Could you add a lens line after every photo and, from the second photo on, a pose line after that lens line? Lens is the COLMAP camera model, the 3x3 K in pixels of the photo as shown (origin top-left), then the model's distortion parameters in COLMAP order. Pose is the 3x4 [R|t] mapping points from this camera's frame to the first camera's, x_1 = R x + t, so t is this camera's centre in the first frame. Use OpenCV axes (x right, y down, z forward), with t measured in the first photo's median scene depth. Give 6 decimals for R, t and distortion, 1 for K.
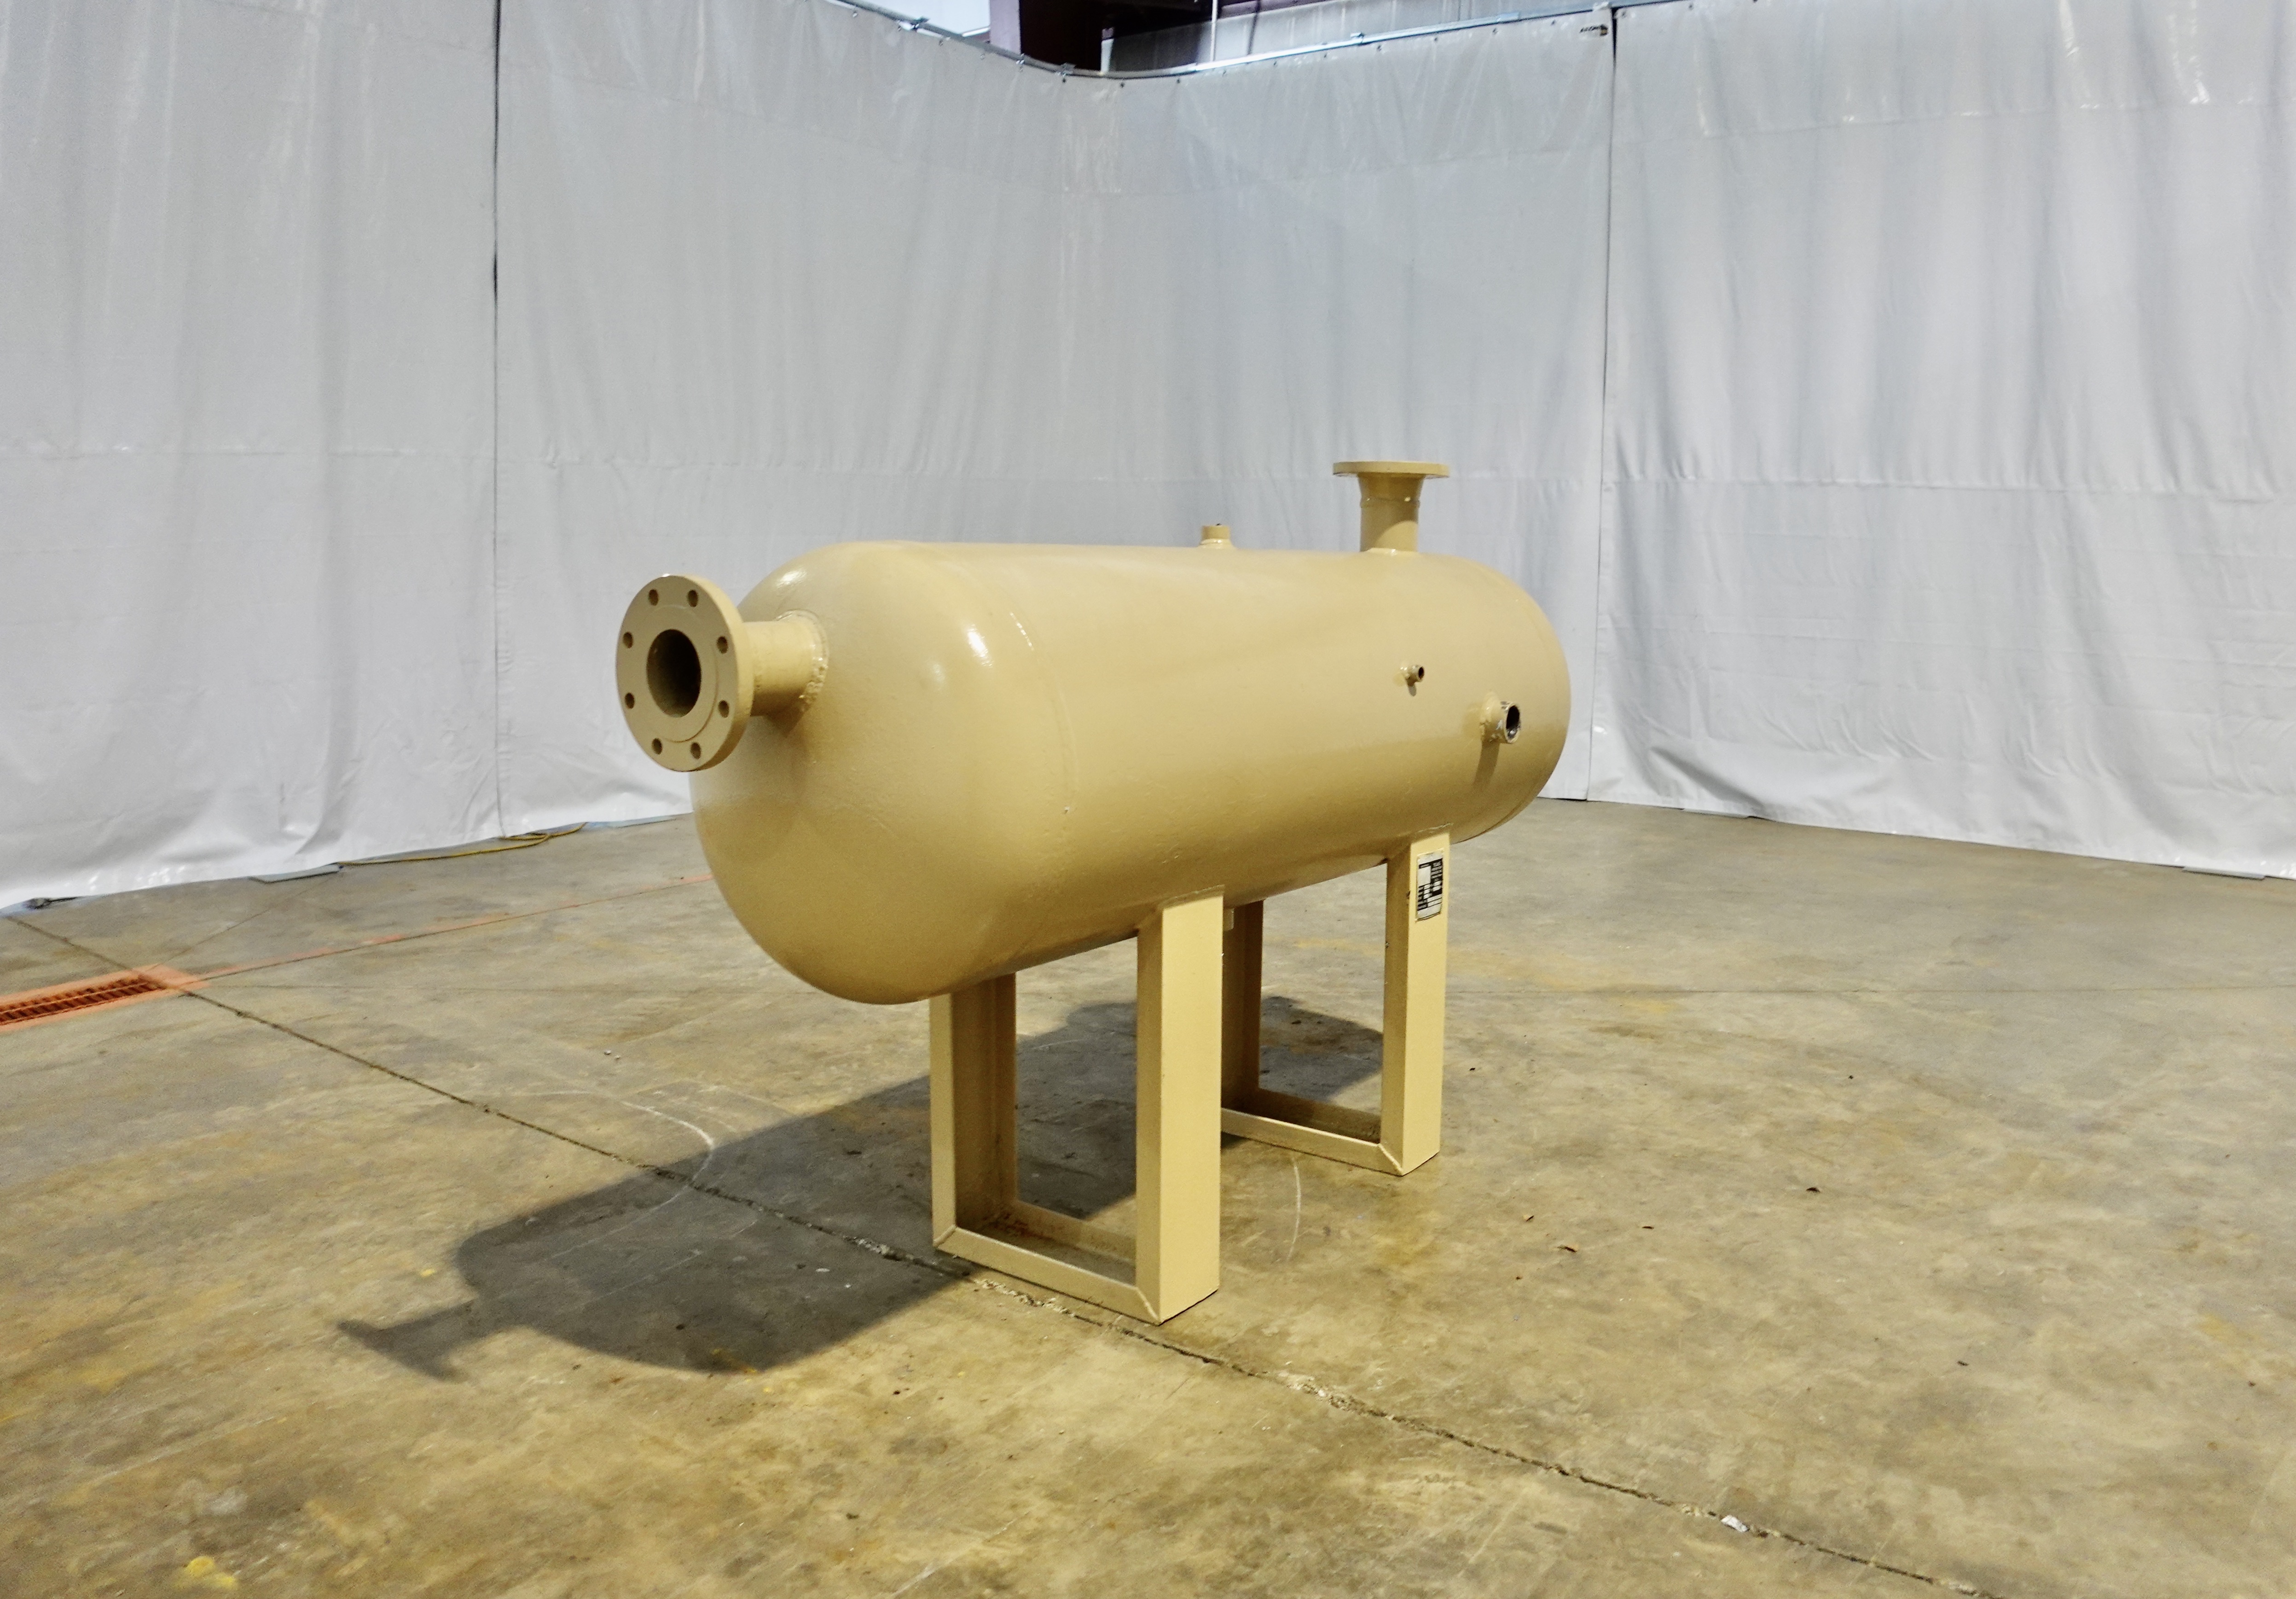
lens RADIAL K [[1662.6, 0, 1208.2], [0, 1662.6, 898.4], [0, 0, 1]] dist [-0.134402, 0.009138]
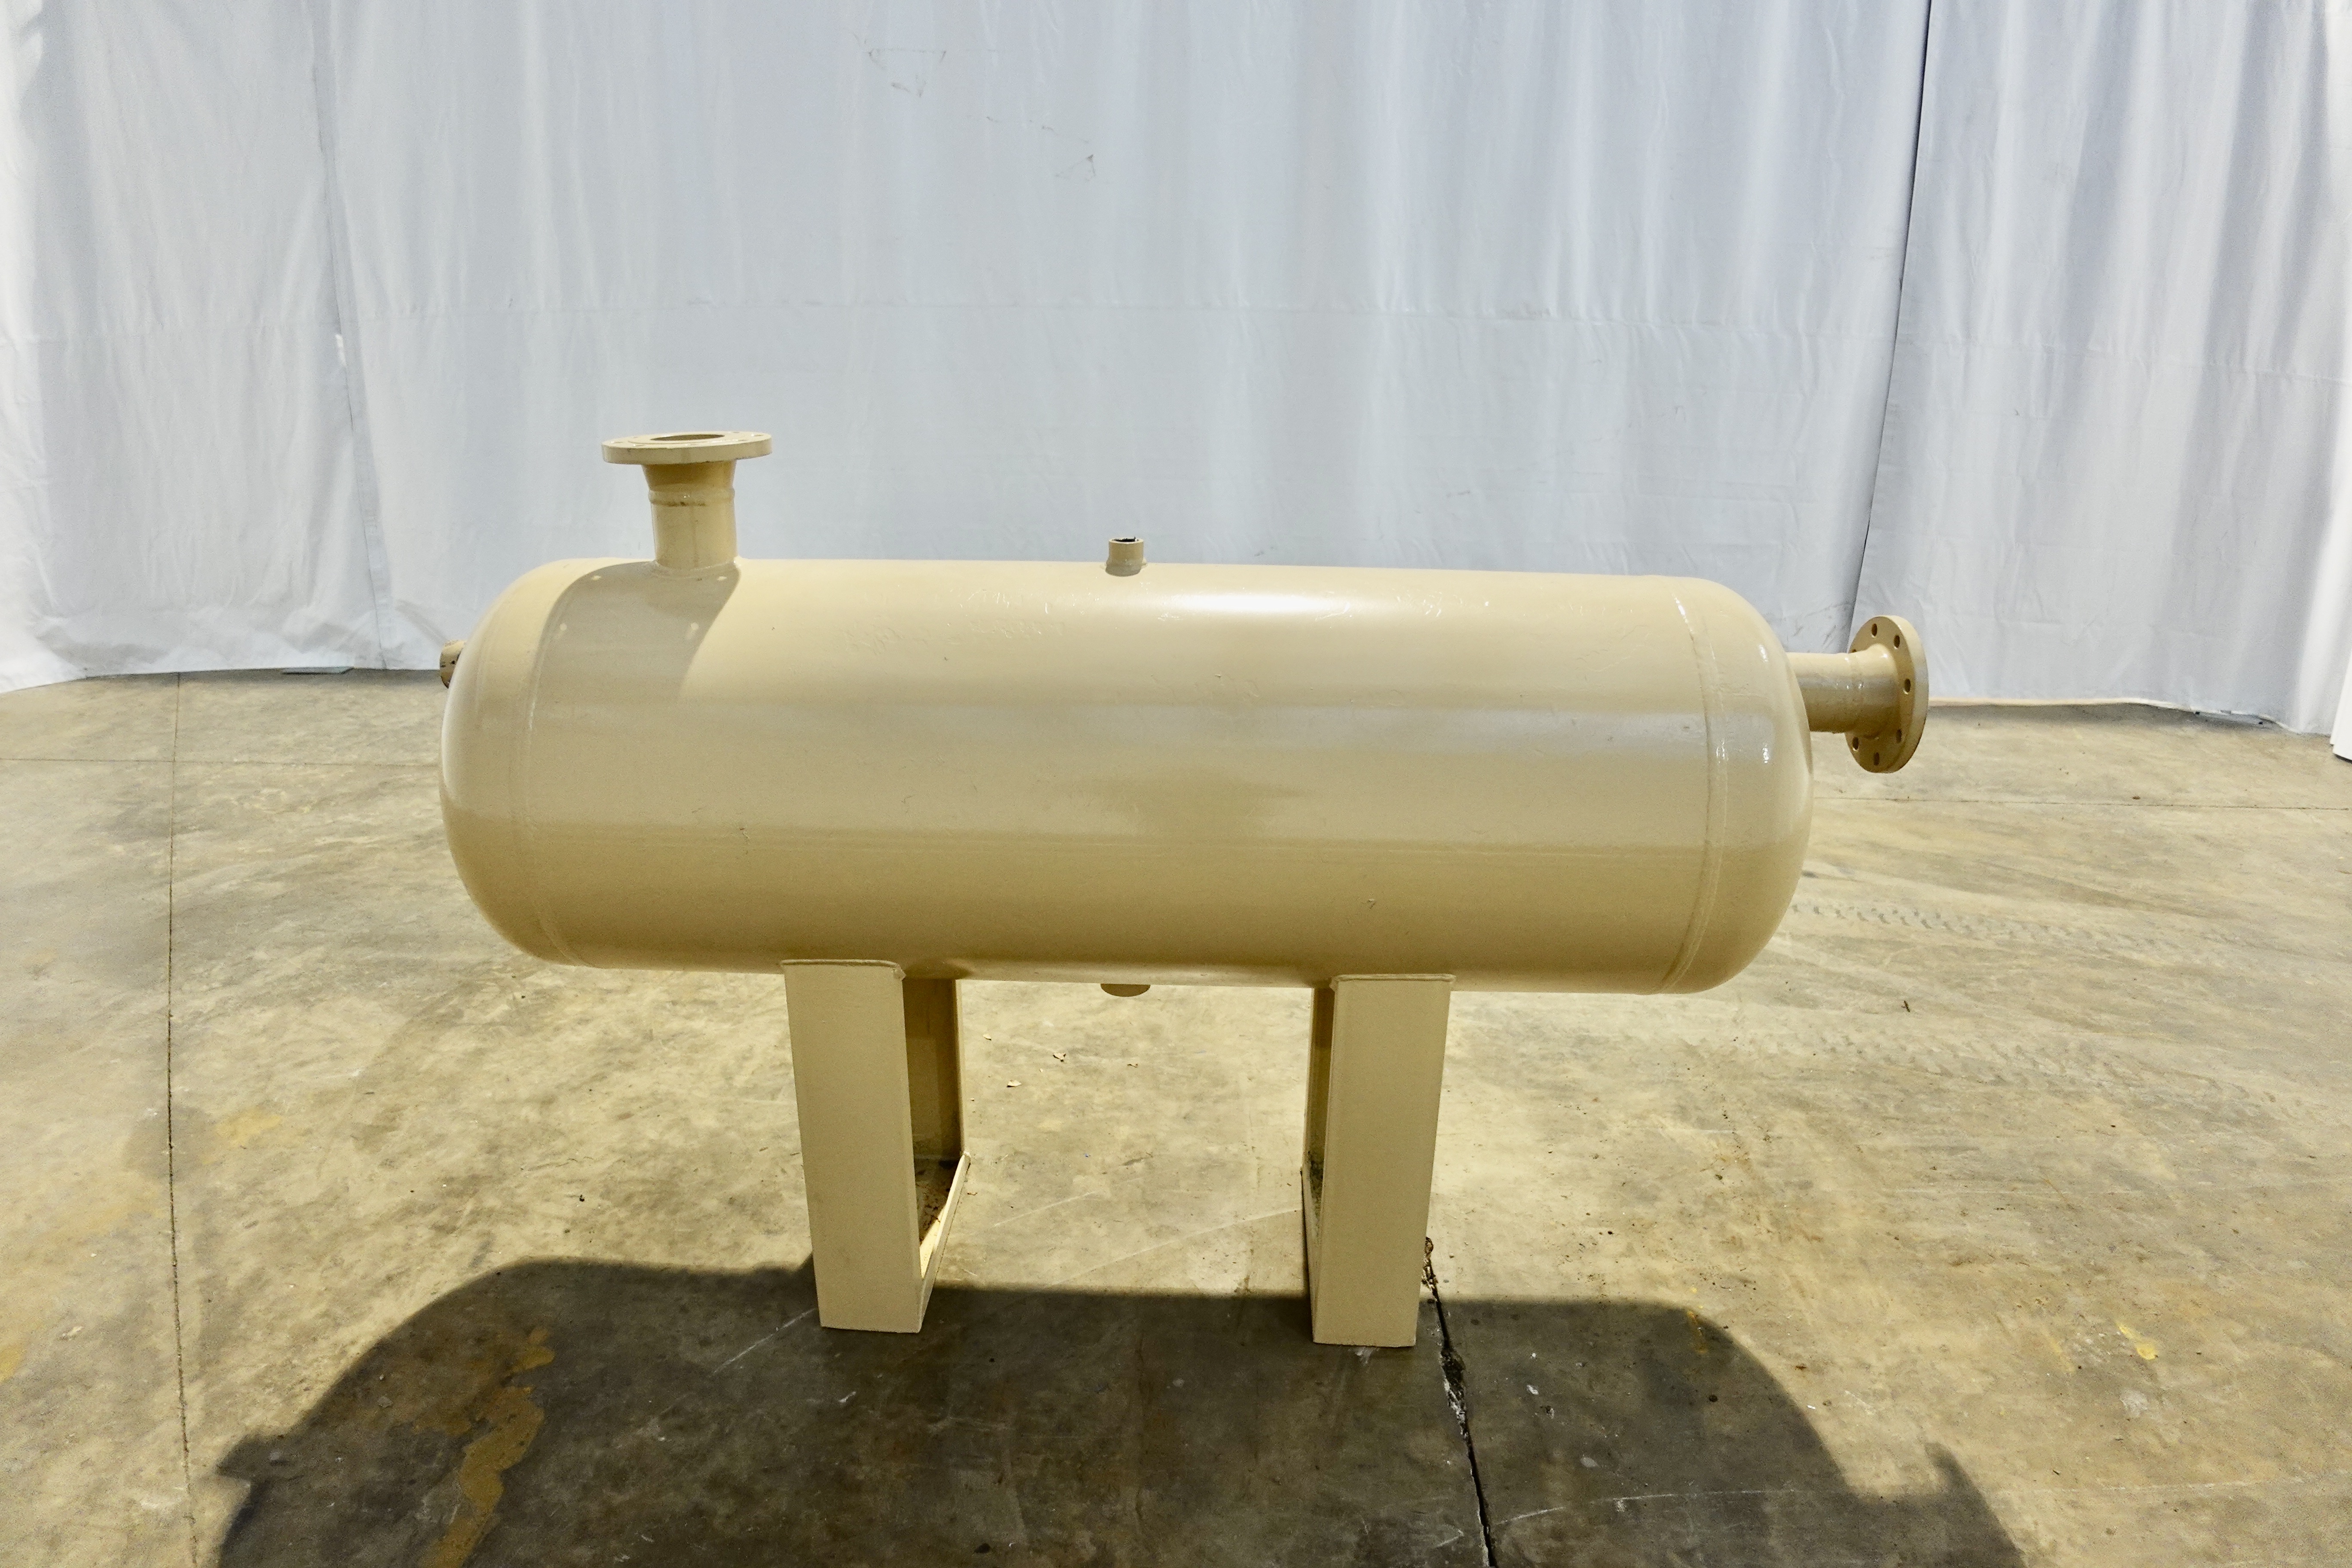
lens RADIAL K [[1382.7, 0, 1182.0], [0, 1382.7, 832.3], [0, 0, 1]] dist [-0.132731, 0.013238]
pose [[-0.549041, -0.324144, 0.770380, -0.598778], [0.144194, 0.871175, 0.469321, -0.425524], [-0.823263, 0.368761, -0.431571, 1.354917]]
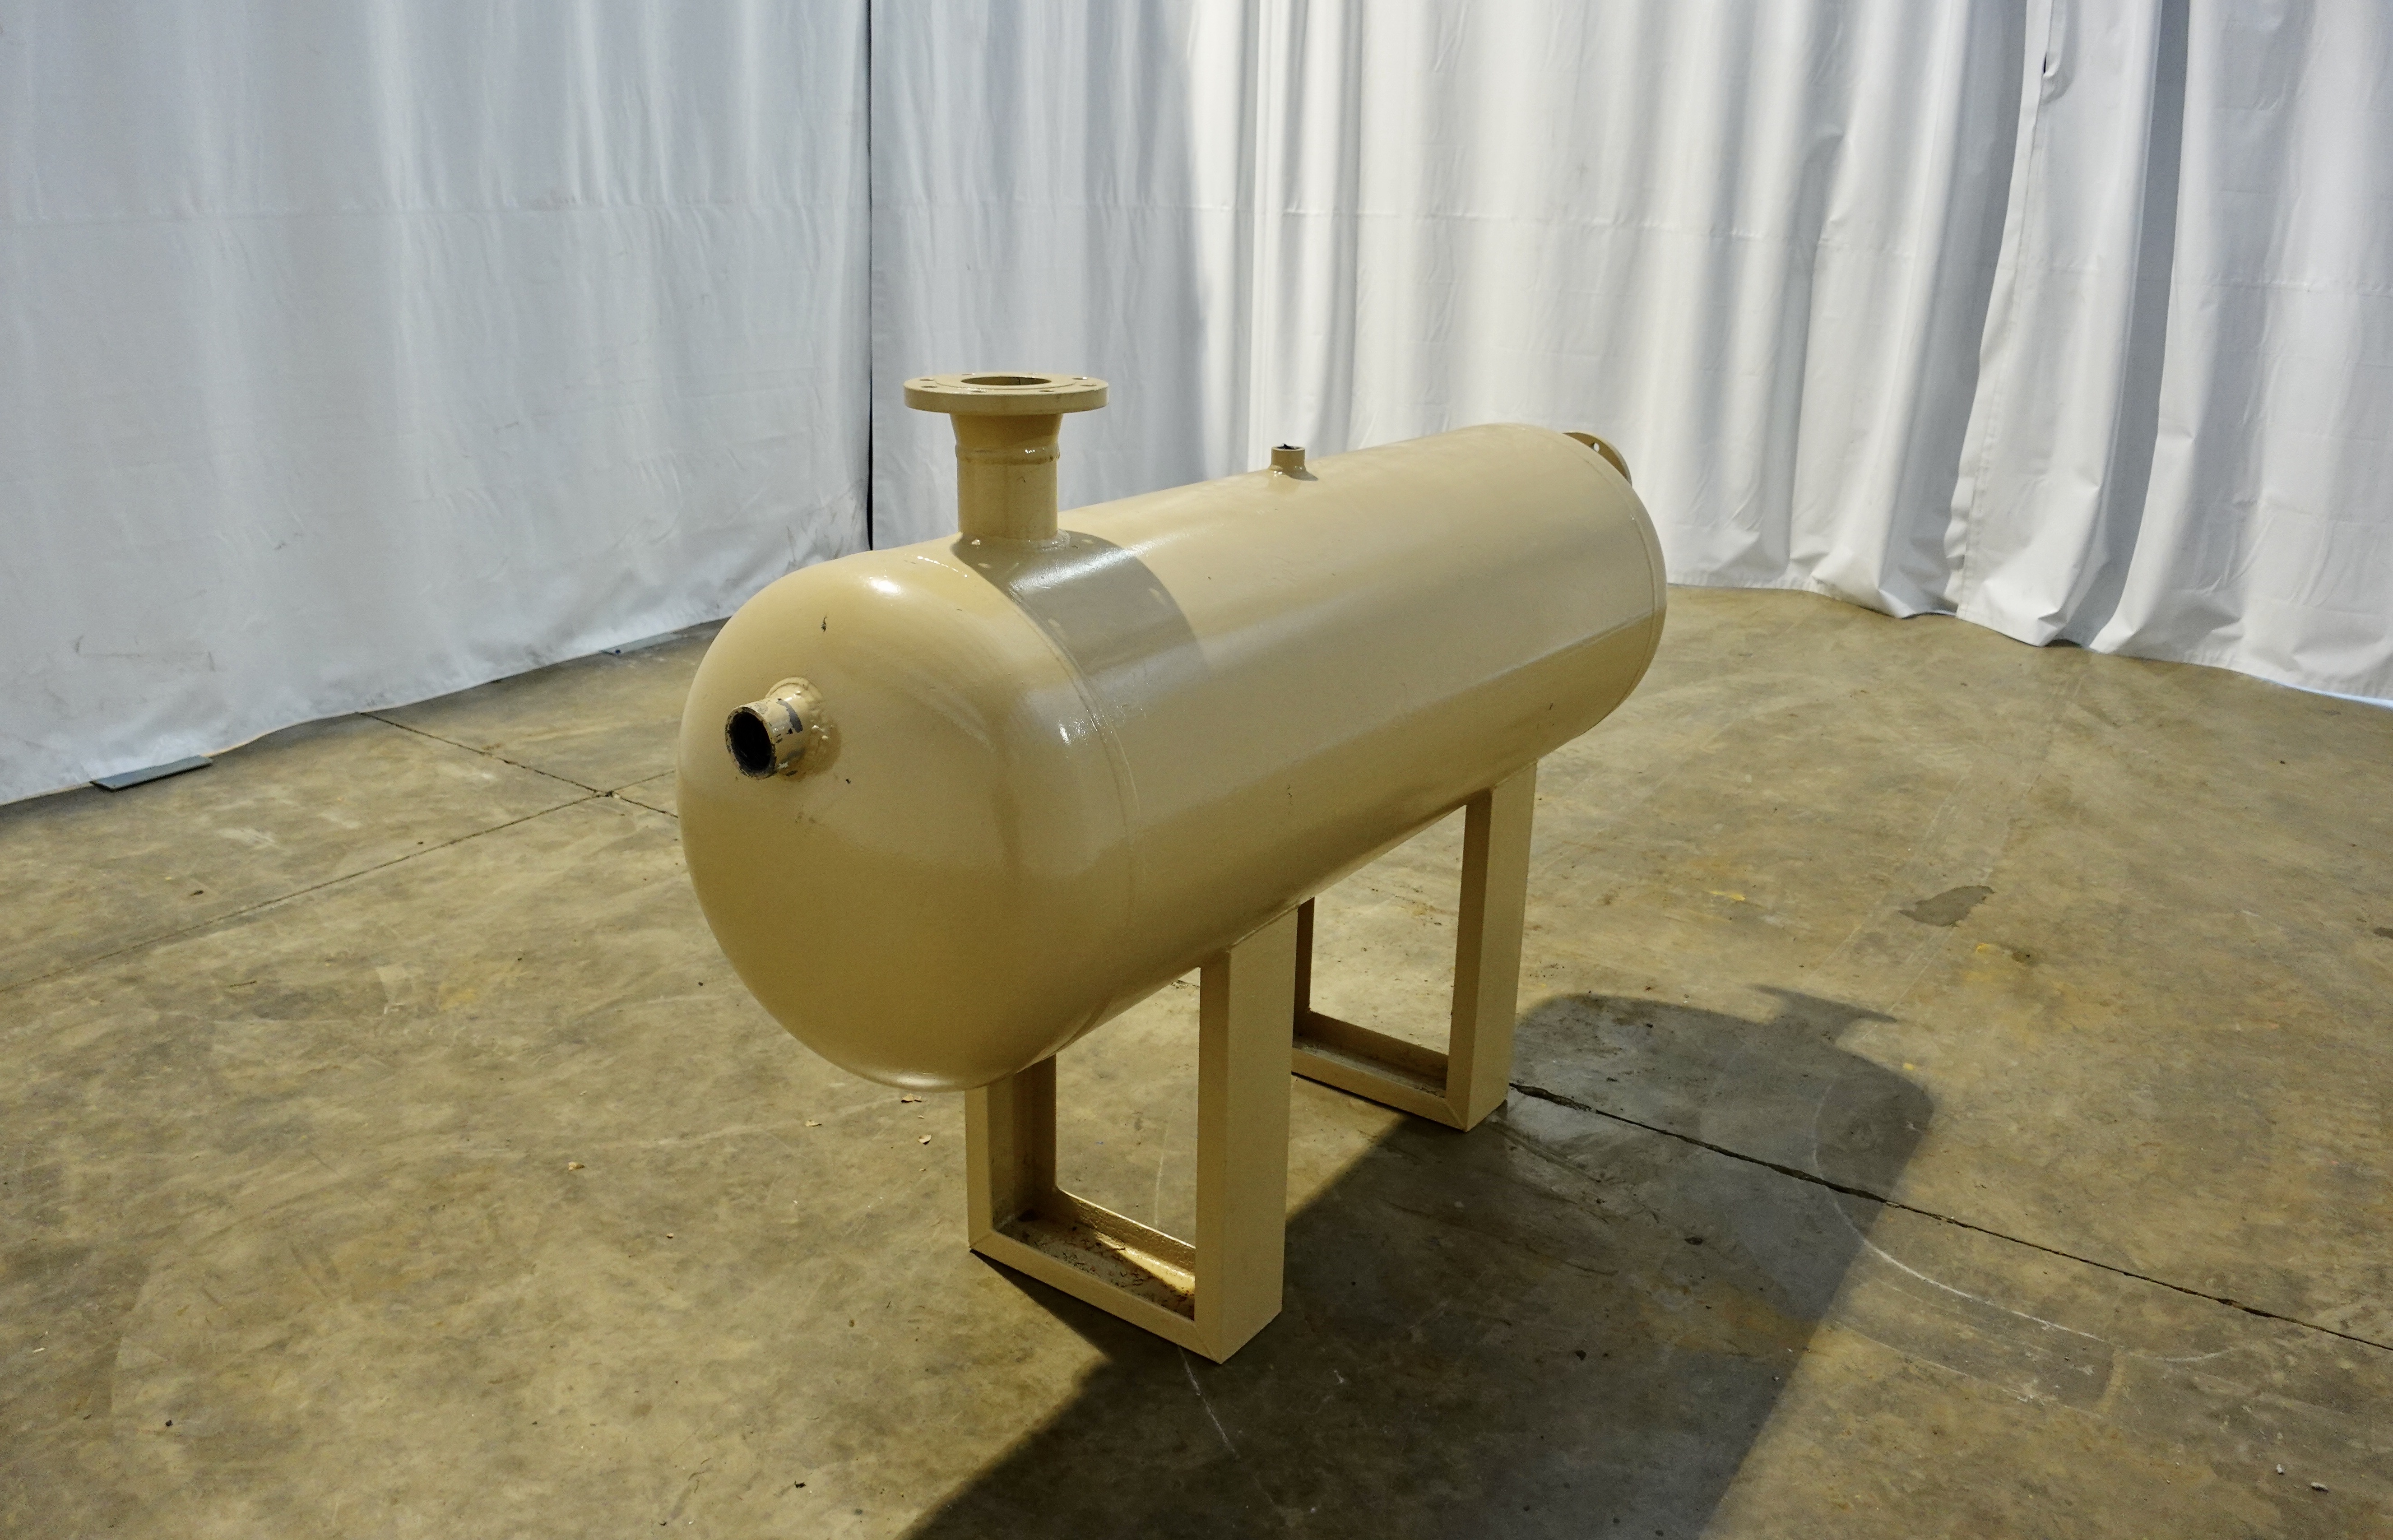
lens RADIAL K [[1715.2, 0, 1250.7], [0, 1715.2, 745.3], [0, 0, 1]] dist [-0.129144, 0.008549]
pose [[-0.998814, -0.033792, -0.035049, 0.050802], [-0.046671, 0.869522, 0.491685, -0.544889], [0.013860, 0.492737, -0.870068, 1.895108]]
